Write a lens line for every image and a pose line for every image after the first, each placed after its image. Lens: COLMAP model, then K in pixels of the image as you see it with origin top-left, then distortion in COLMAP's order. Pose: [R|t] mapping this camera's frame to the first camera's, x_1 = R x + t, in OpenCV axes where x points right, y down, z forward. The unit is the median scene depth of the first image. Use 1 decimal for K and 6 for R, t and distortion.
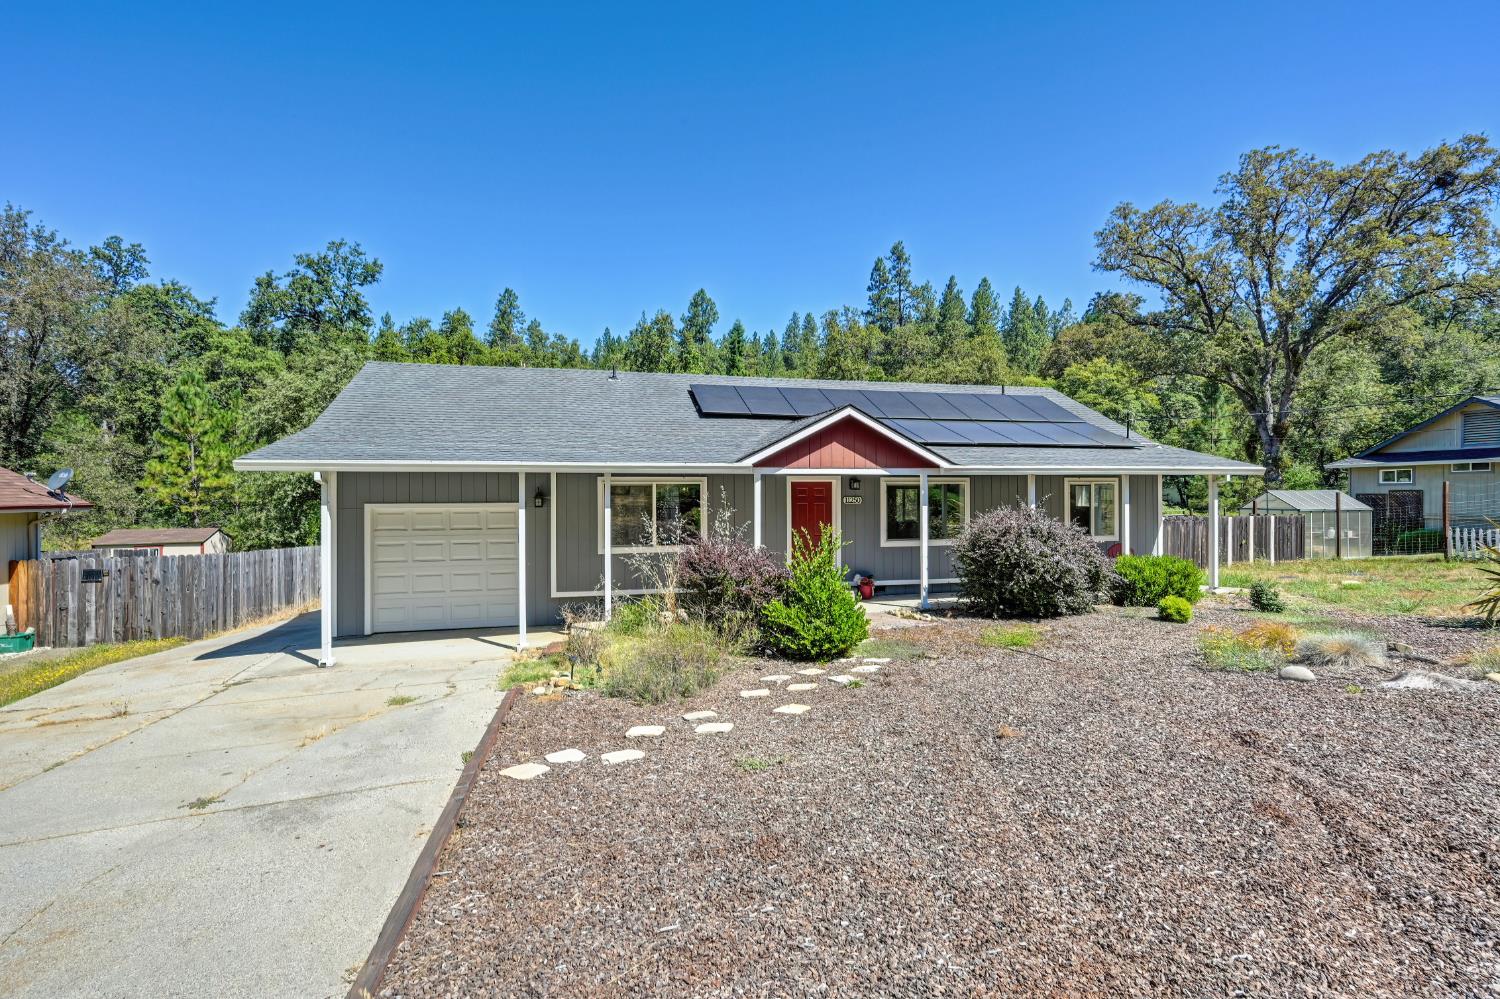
lens RADIAL K [[686.4, 0, 750.6], [0, 686.4, 494.4], [0, 0, 1]] dist [-0.003070, -0.000529]
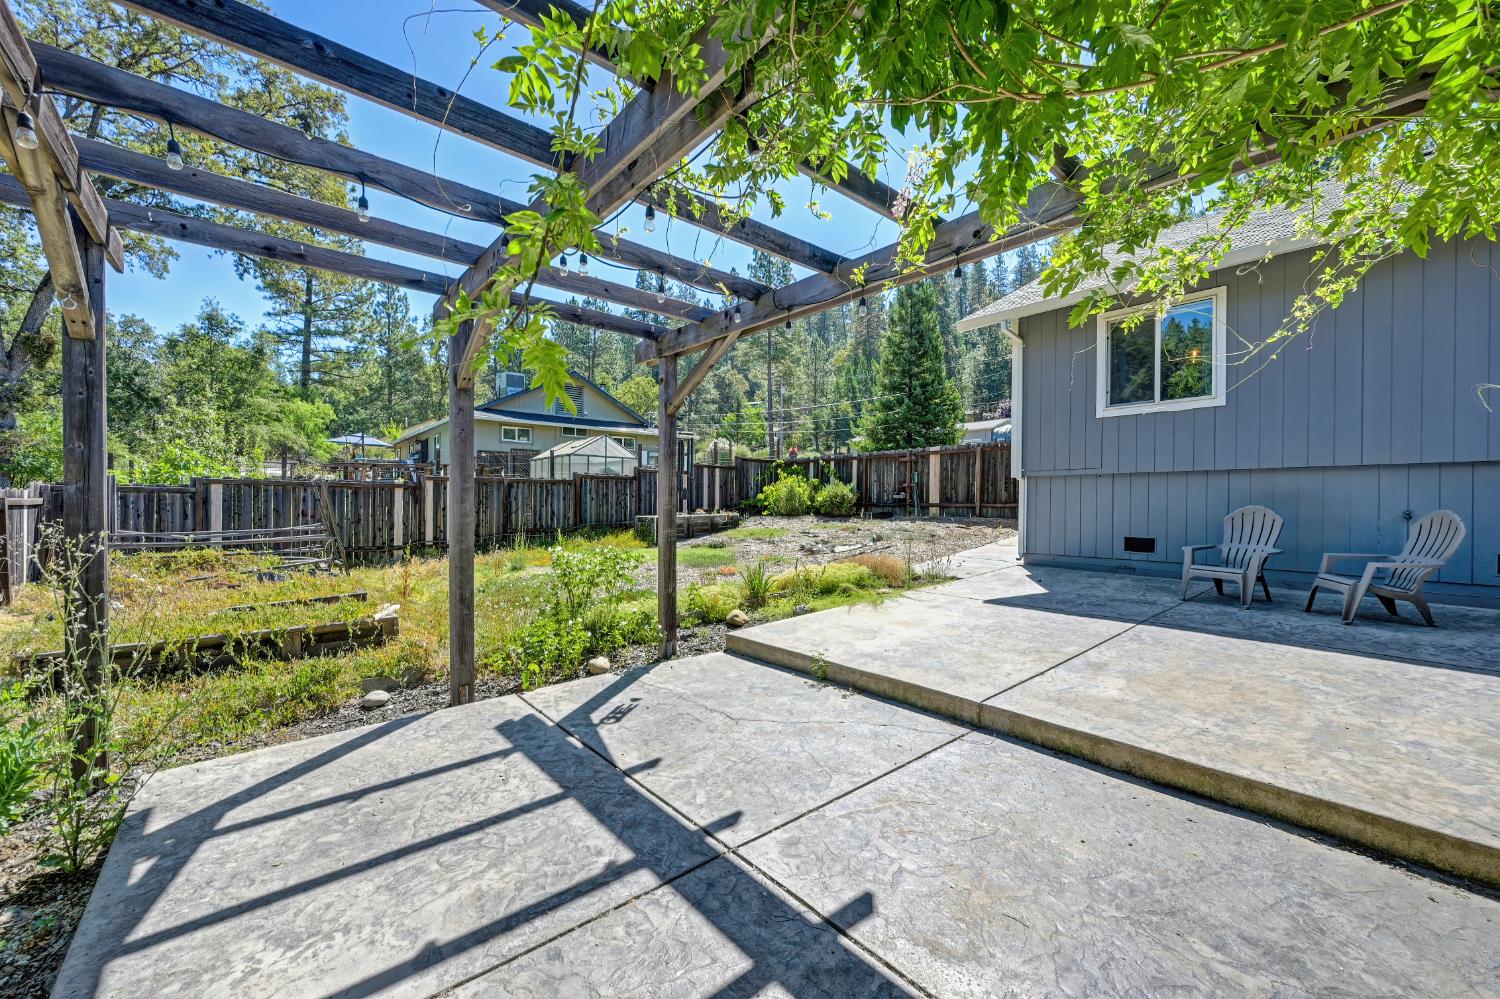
lens RADIAL K [[602.2, 0, 759.9], [0, 602.2, 507.3], [0, 0, 1]] dist [-0.000013, 0.000033]
pose [[-0.439617, -0.000785, 0.898185, 0.012834], [-0.004186, 0.999991, -0.001174, 0.045701], [-0.898176, -0.004276, -0.439616, 0.636776]]
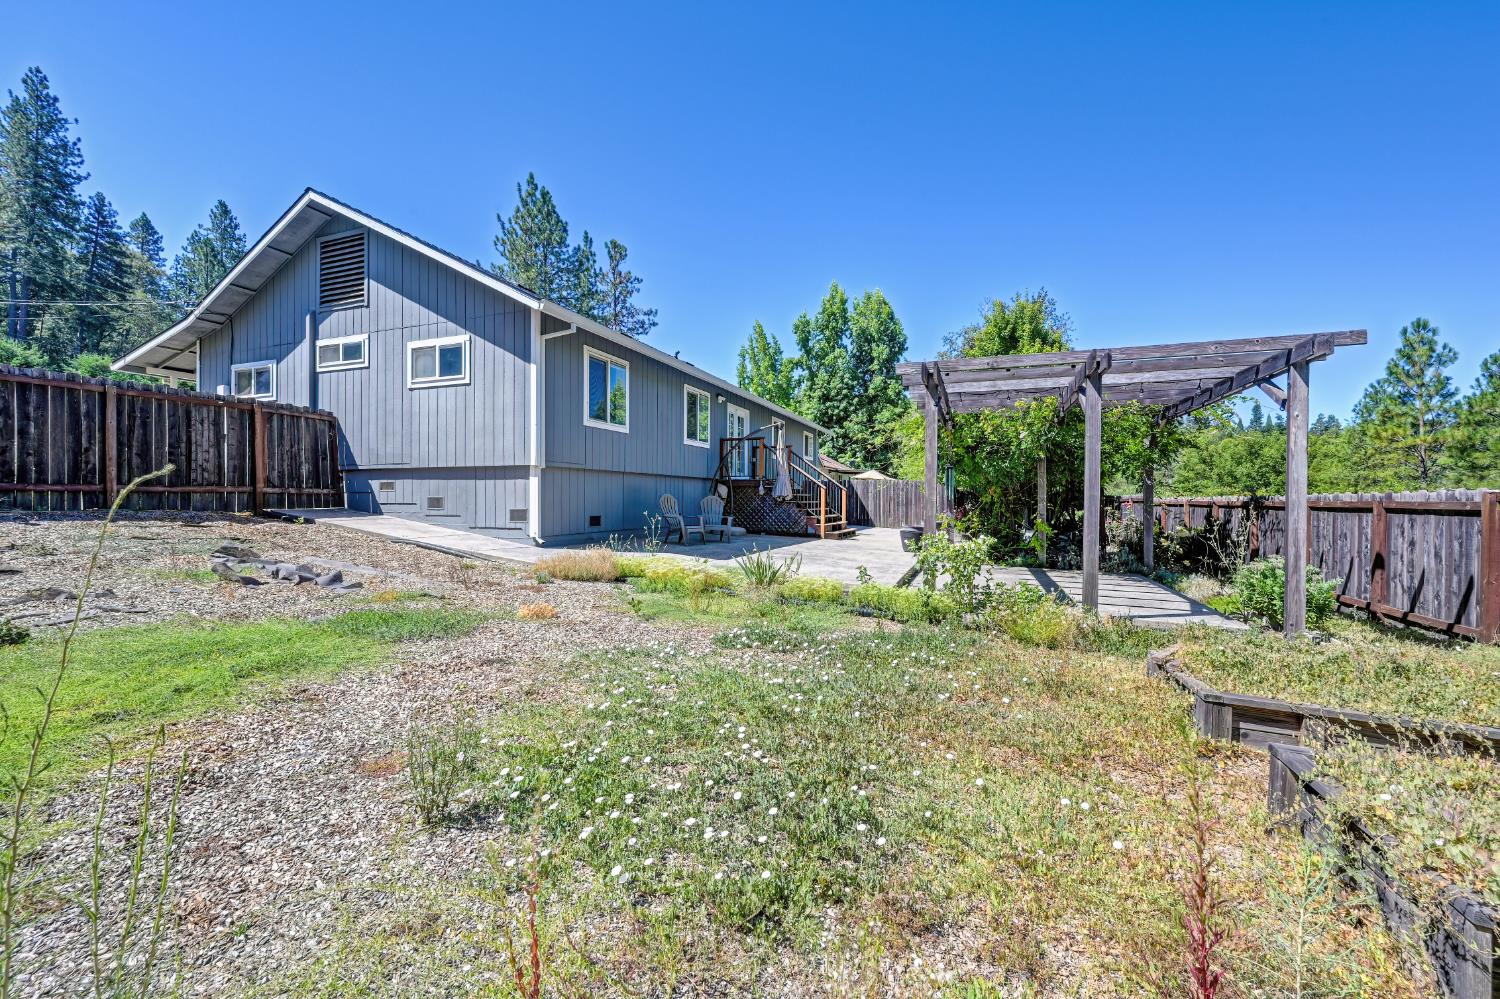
lens RADIAL K [[588.2, 0, 753.8], [0, 588.2, 499.6], [0, 0, 1]] dist [-0.001562, 0.000204]
pose [[-0.581177, 0.003379, -0.813770, 0.257000], [-0.003009, 0.999976, 0.006301, 0.045561], [0.813772, 0.006111, -0.581152, 0.651630]]
